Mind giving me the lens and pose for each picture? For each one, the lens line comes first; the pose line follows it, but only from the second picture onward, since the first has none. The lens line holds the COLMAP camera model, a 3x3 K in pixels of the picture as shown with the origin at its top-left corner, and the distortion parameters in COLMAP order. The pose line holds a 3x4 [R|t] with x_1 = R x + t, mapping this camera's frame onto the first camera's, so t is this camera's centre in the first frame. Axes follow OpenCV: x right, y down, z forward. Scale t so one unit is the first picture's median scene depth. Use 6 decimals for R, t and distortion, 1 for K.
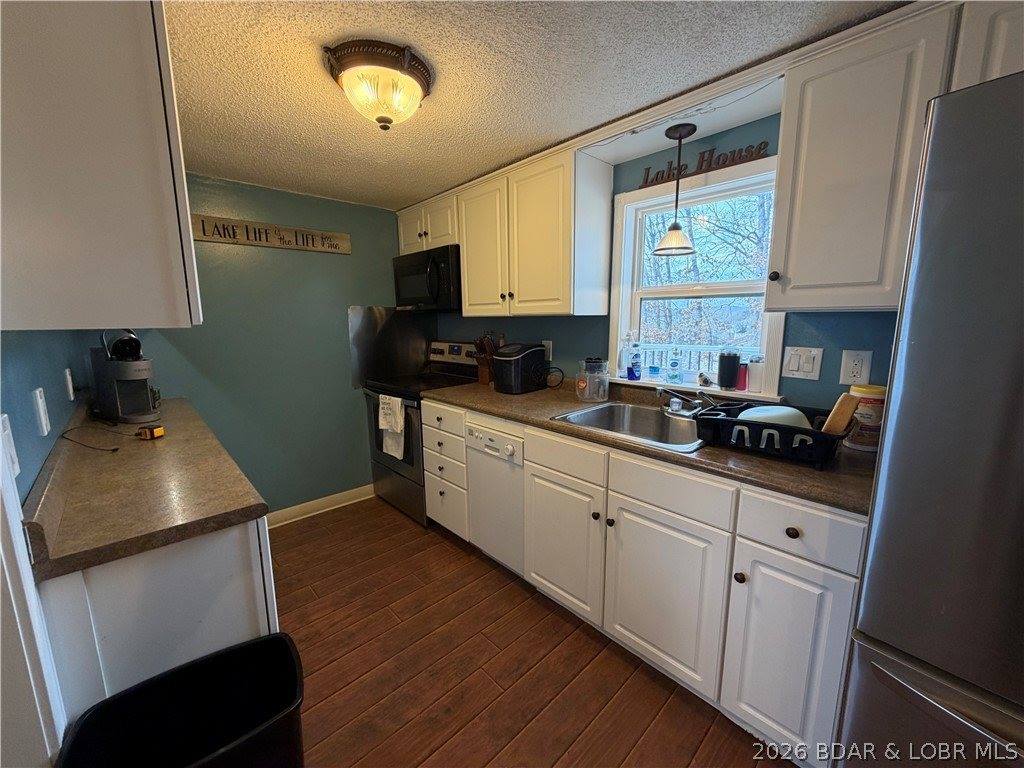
lens RADIAL K [[408.0, 0, 510.7], [0, 408.0, 384.2], [0, 0, 1]] dist [0.001961, -0.000759]
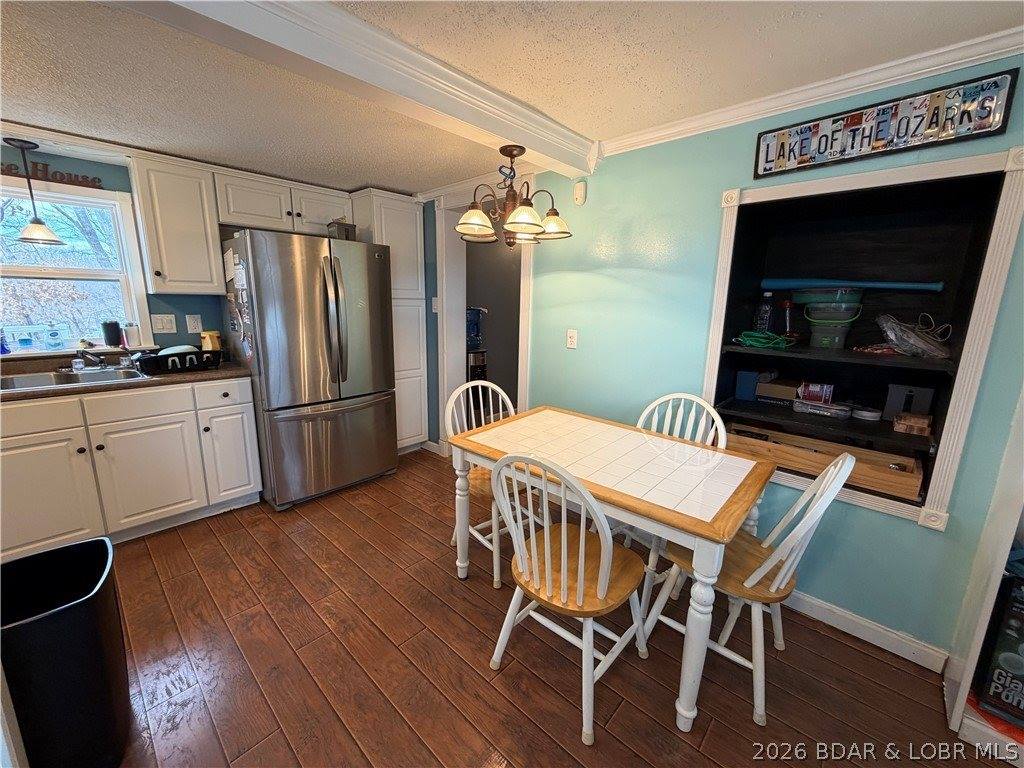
lens RADIAL K [[408.0, 0, 509.7], [0, 408.0, 384.1], [0, 0, 1]] dist [0.001961, -0.000759]
pose [[-0.068831, -0.194412, 0.978502, -0.853826], [0.148014, 0.967983, 0.202734, 0.045311], [-0.986587, 0.158787, -0.037851, -0.245723]]
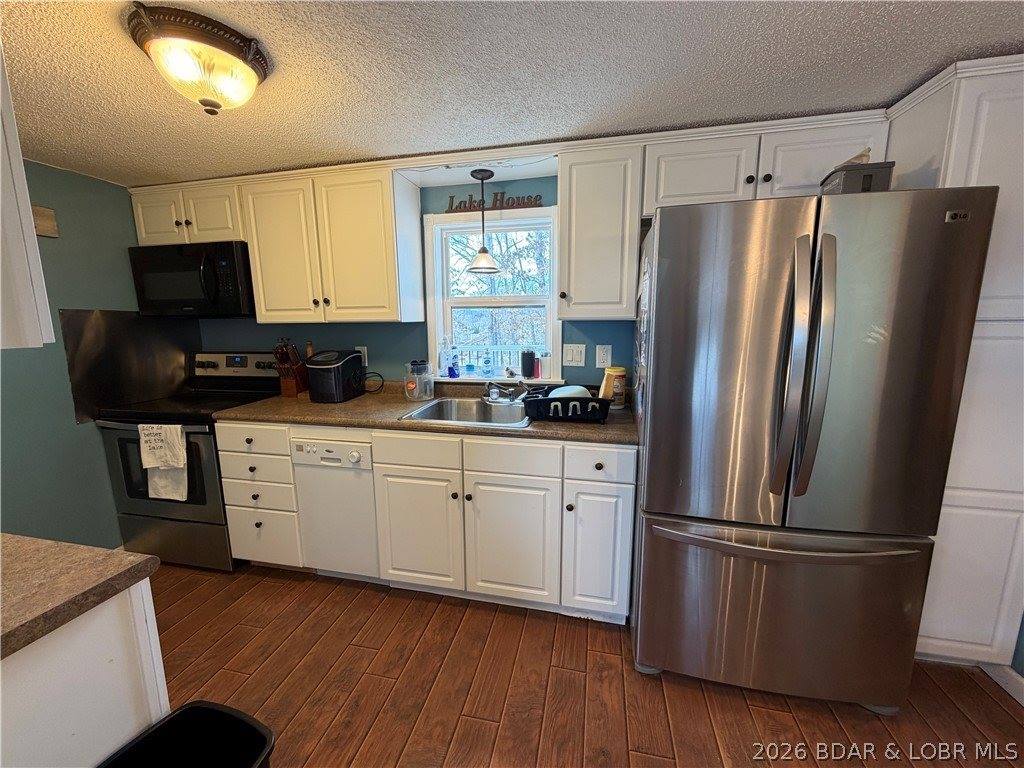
lens RADIAL K [[408.0, 0, 510.3], [0, 408.0, 384.3], [0, 0, 1]] dist [0.001961, -0.000759]
pose [[0.826887, -0.089820, 0.555148, -0.213232], [0.093435, 0.995385, 0.021878, -0.002329], [-0.554551, 0.033779, 0.831464, -0.047515]]
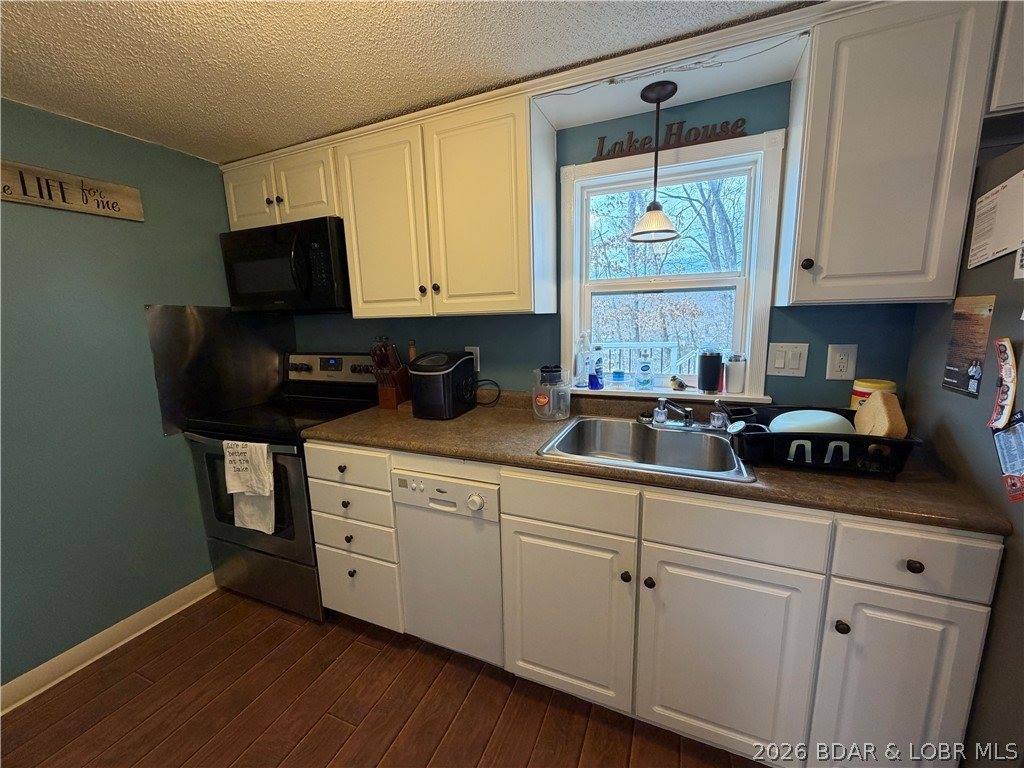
lens RADIAL K [[408.0, 0, 510.8], [0, 408.0, 384.4], [0, 0, 1]] dist [0.001961, -0.000759]
pose [[0.916783, -0.081647, 0.390952, -0.196046], [0.082408, 0.996488, 0.014860, -0.048027], [-0.390792, 0.018594, 0.920291, 0.293666]]
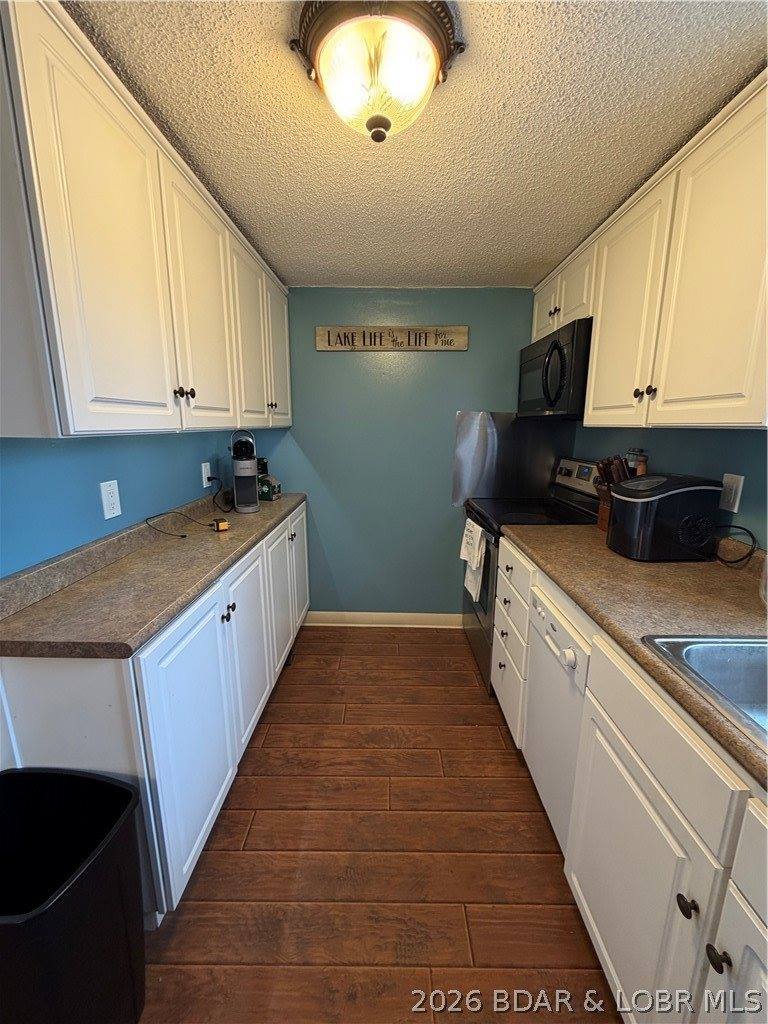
lens RADIAL K [[408.0, 0, 385.2], [0, 408.0, 510.8], [0, 0, 1]] dist [0.001961, -0.000759]
pose [[0.721011, 0.159001, -0.674434, 0.158790], [-0.125608, 0.987183, 0.098451, -0.067977], [0.681444, 0.013730, 0.731741, 0.360780]]
